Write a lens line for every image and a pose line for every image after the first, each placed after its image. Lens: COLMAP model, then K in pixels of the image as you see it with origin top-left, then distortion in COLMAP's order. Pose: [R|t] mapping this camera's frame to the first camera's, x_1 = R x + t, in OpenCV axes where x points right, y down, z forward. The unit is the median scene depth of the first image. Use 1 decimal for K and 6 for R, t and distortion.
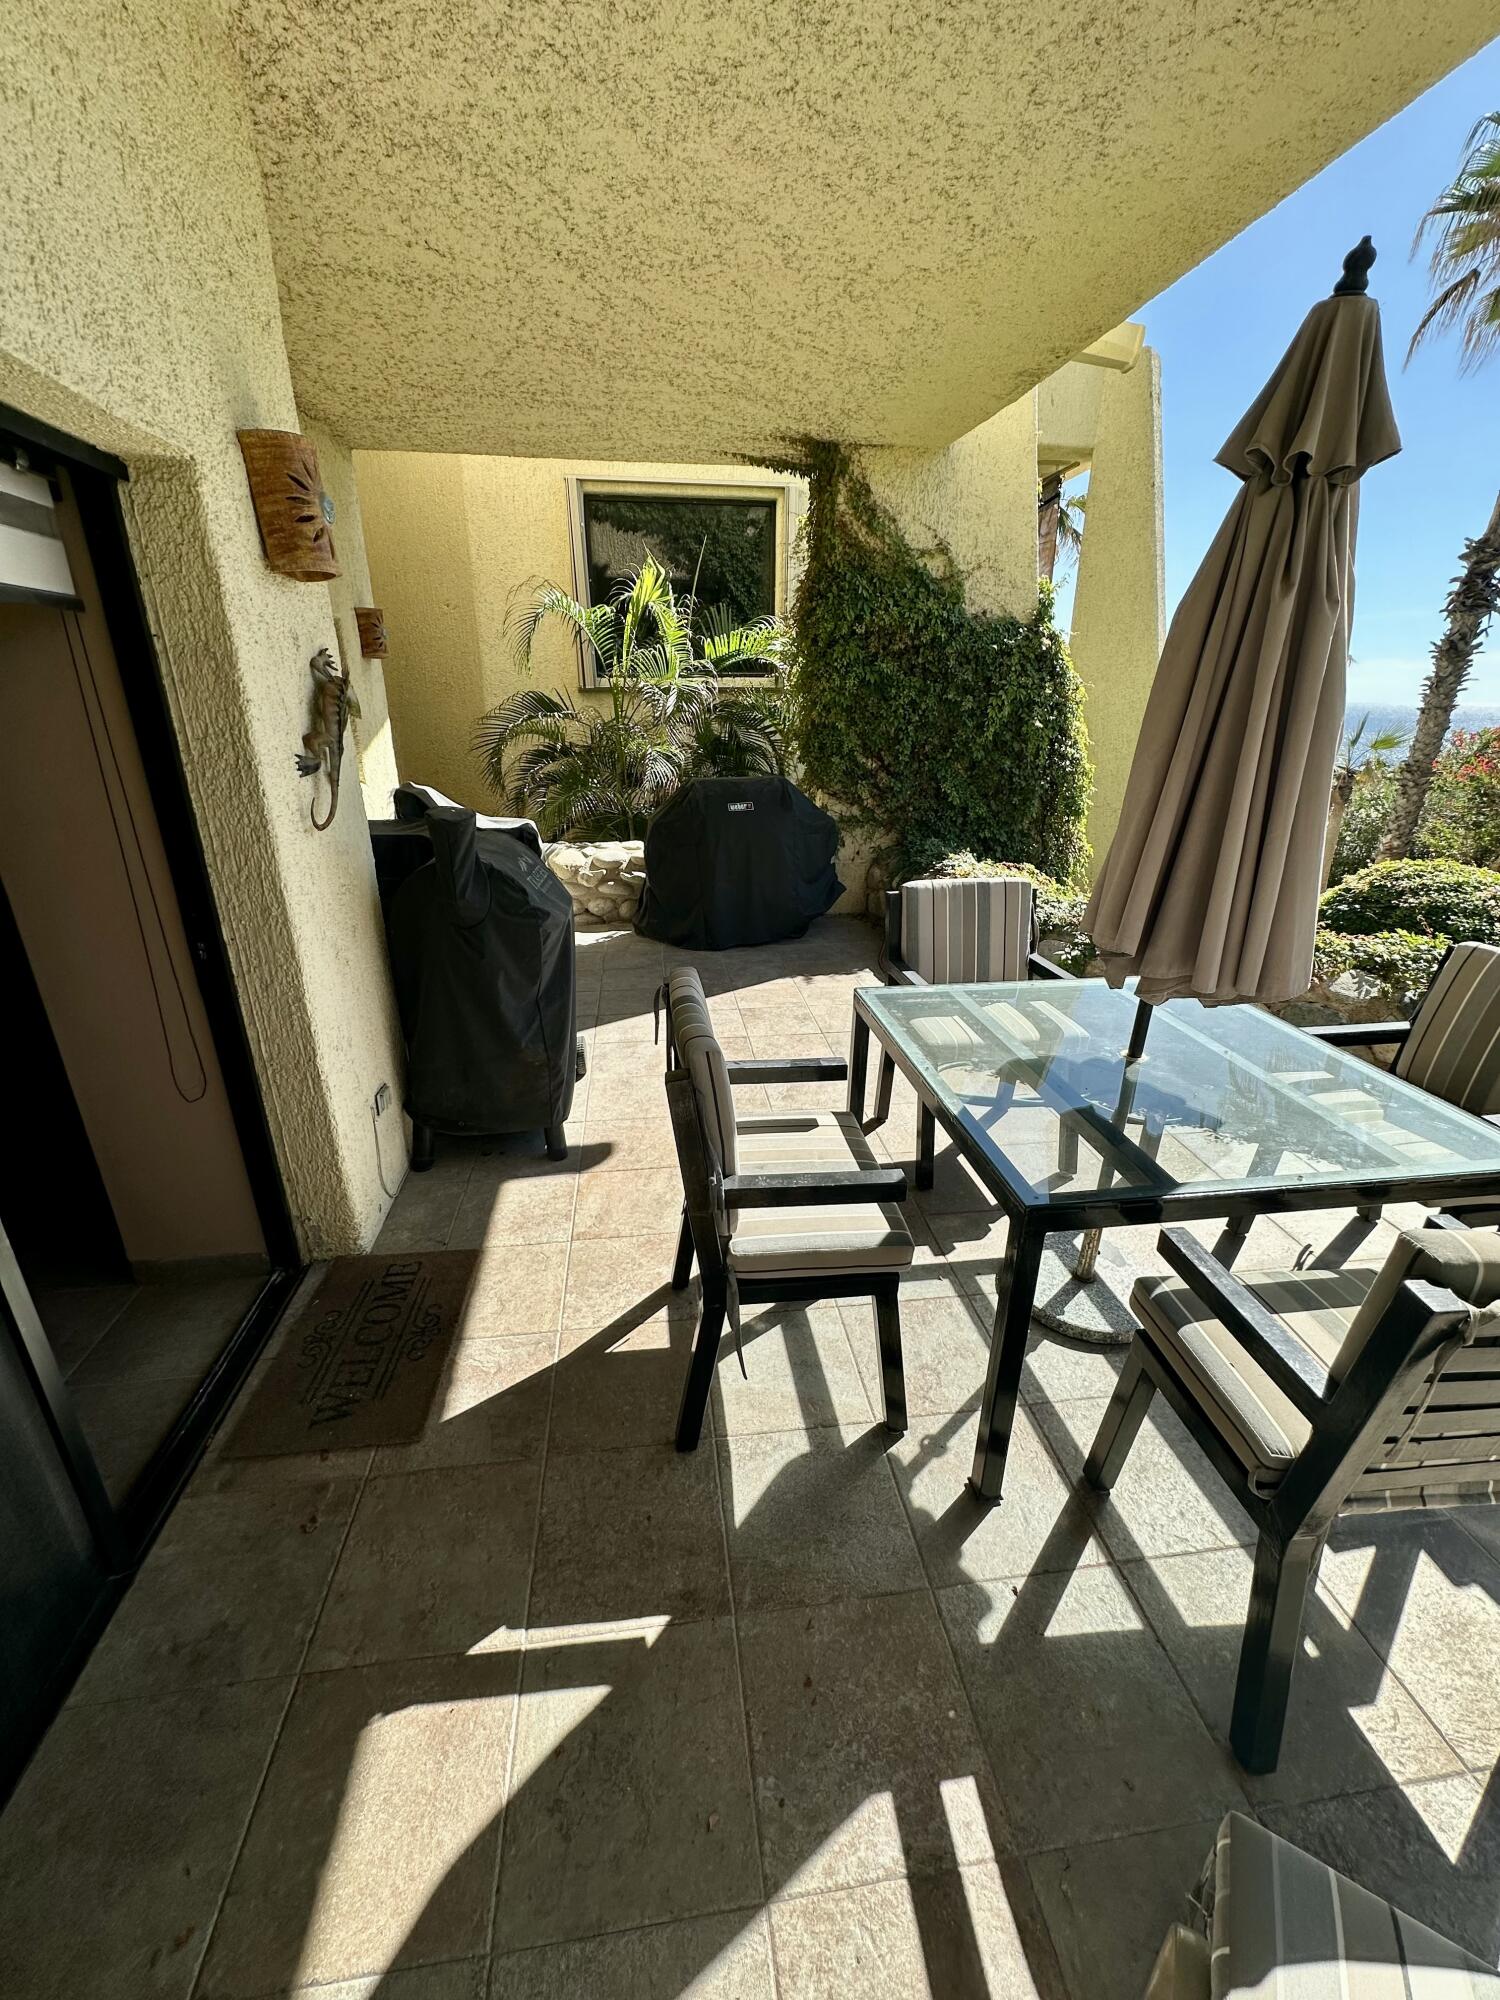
lens RADIAL K [[796.1, 0, 746.8], [0, 796.1, 998.8], [0, 0, 1]] dist [-0.003420, 0.000582]
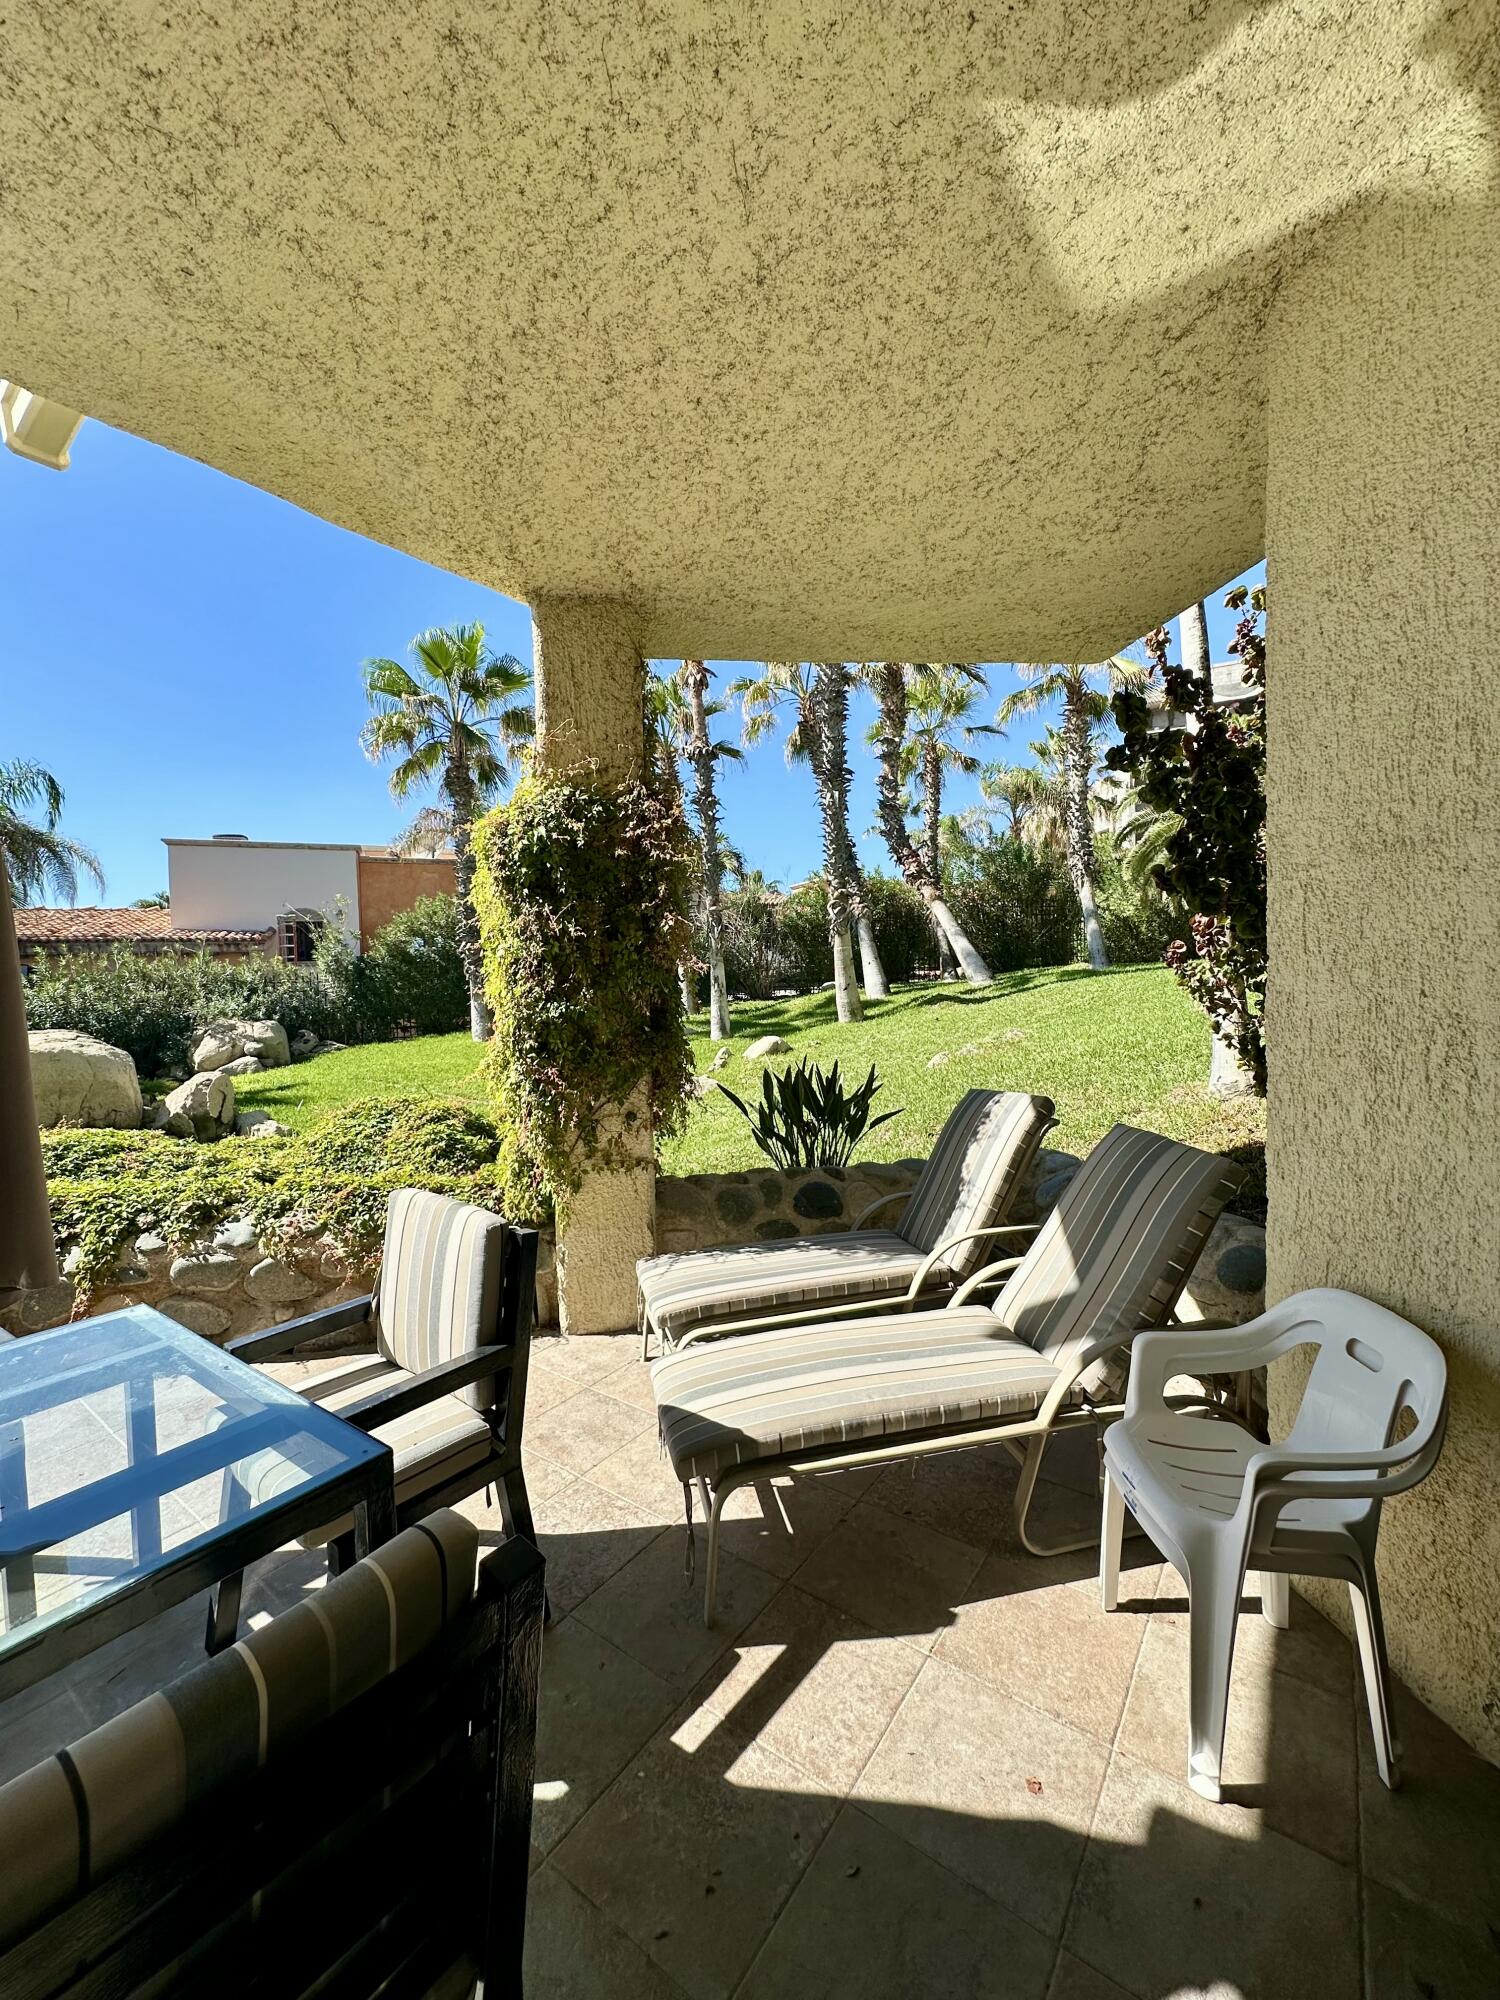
lens RADIAL K [[796.1, 0, 748.0], [0, 796.1, 998.0], [0, 0, 1]] dist [-0.003420, 0.000582]
pose [[-0.724131, -0.005541, 0.689640, -0.236216], [0.264567, 0.921230, 0.285201, -0.152681], [-0.636898, 0.388979, -0.665625, 0.459257]]
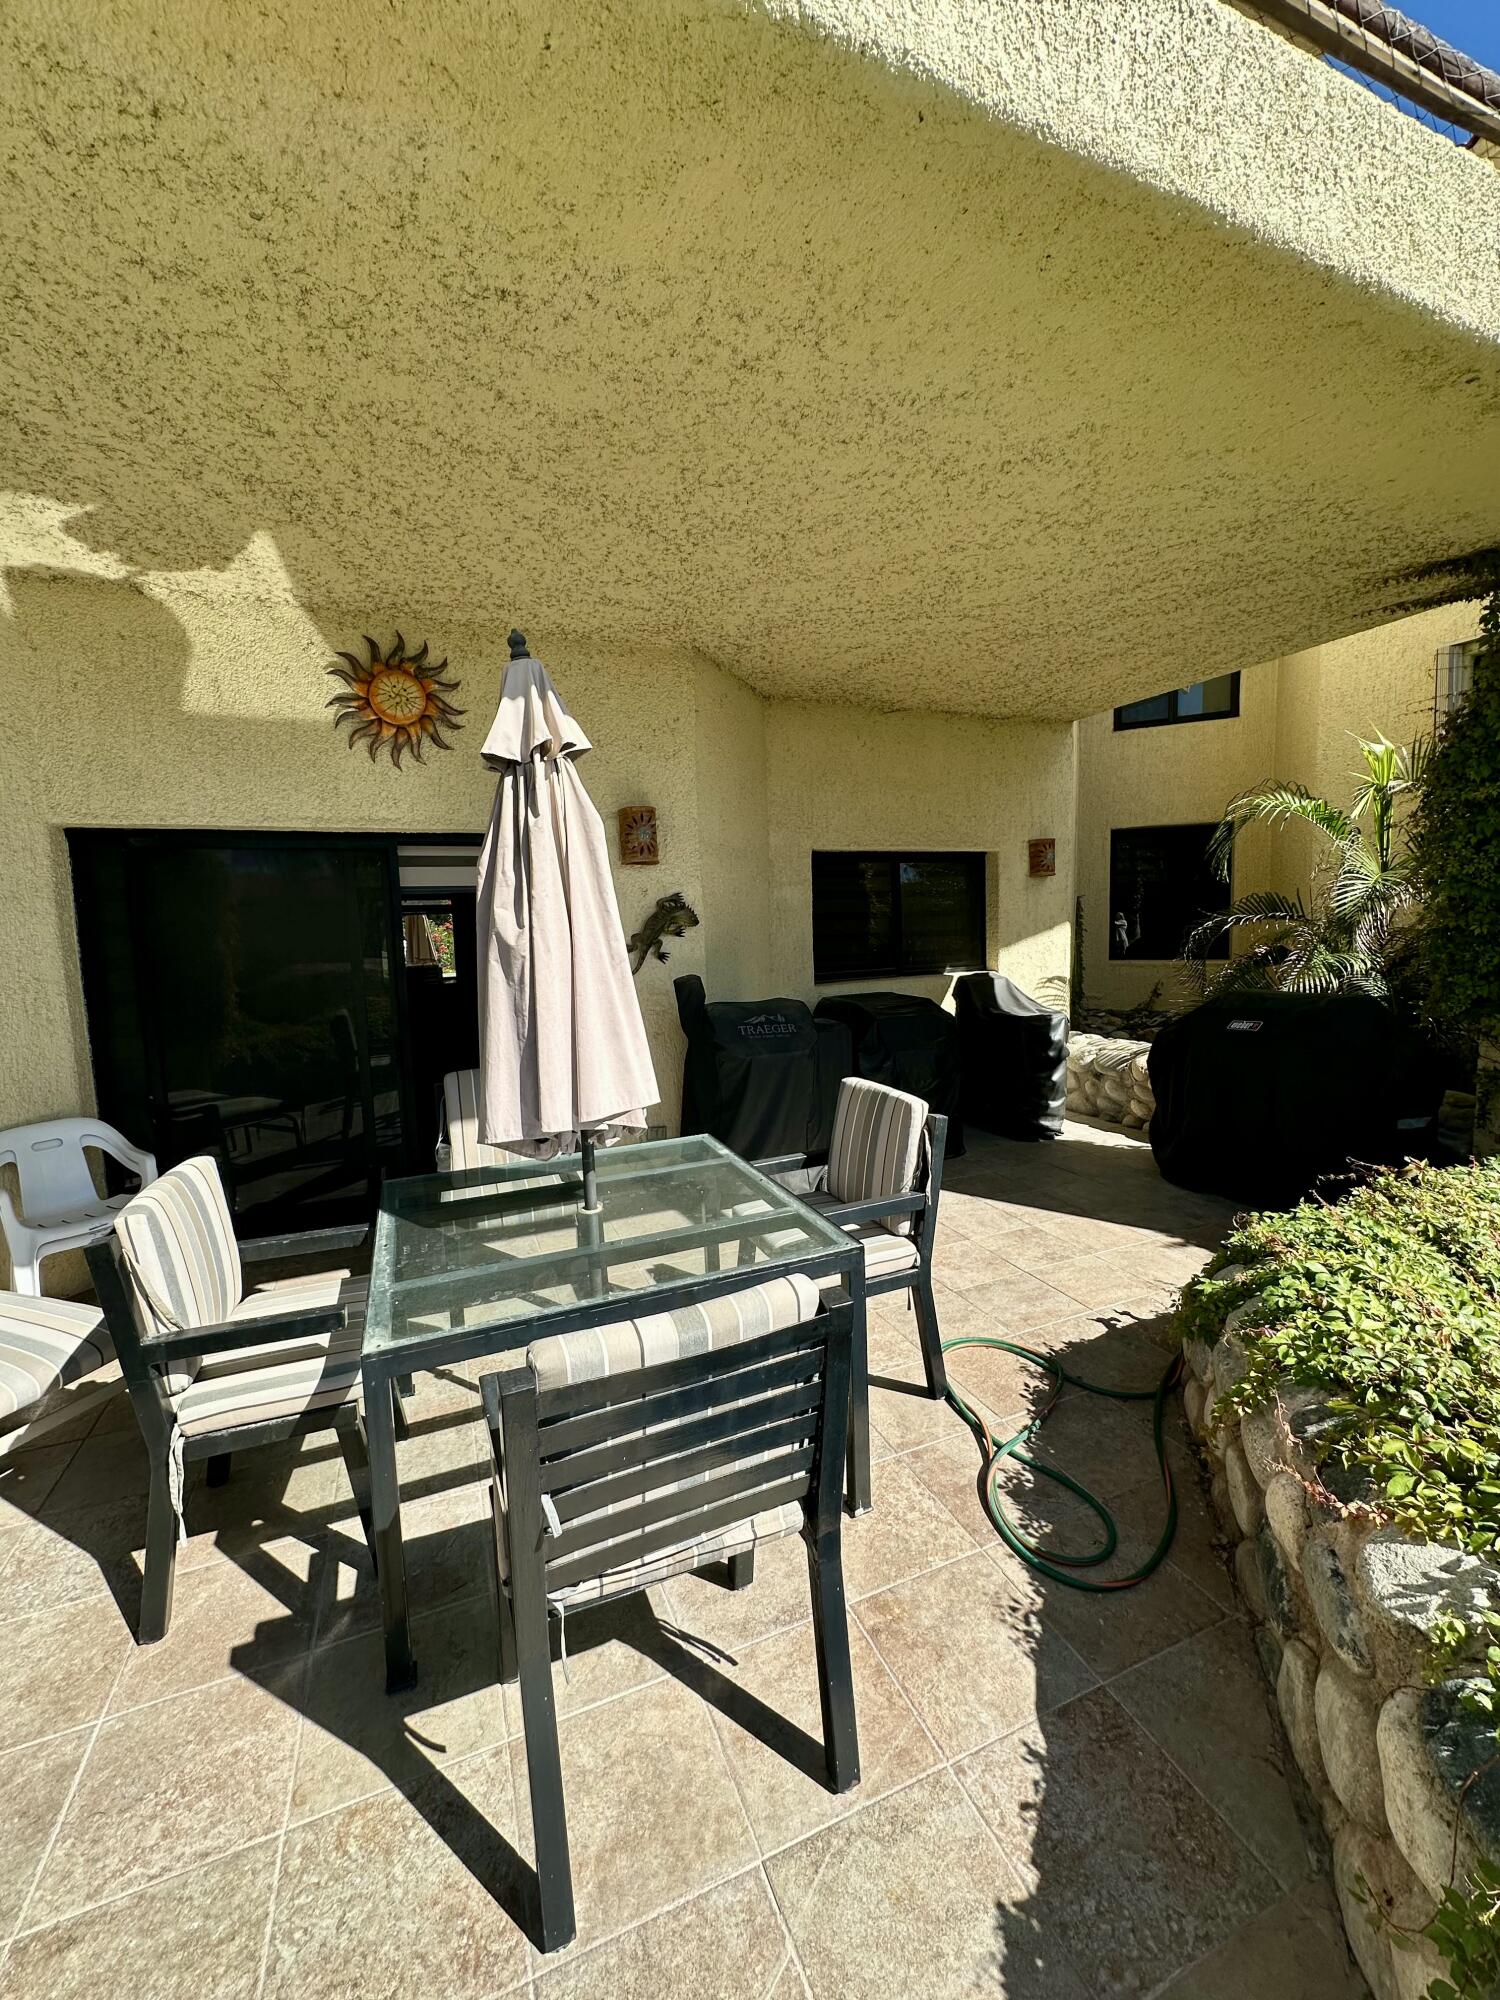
lens RADIAL K [[796.1, 0, 747.7], [0, 796.1, 998.0], [0, 0, 1]] dist [-0.003420, 0.000582]
pose [[0.253247, 0.085993, -0.963572, 0.927559], [-0.312153, 0.950028, 0.002744, -0.165503], [0.915656, 0.300087, 0.267435, 0.463917]]
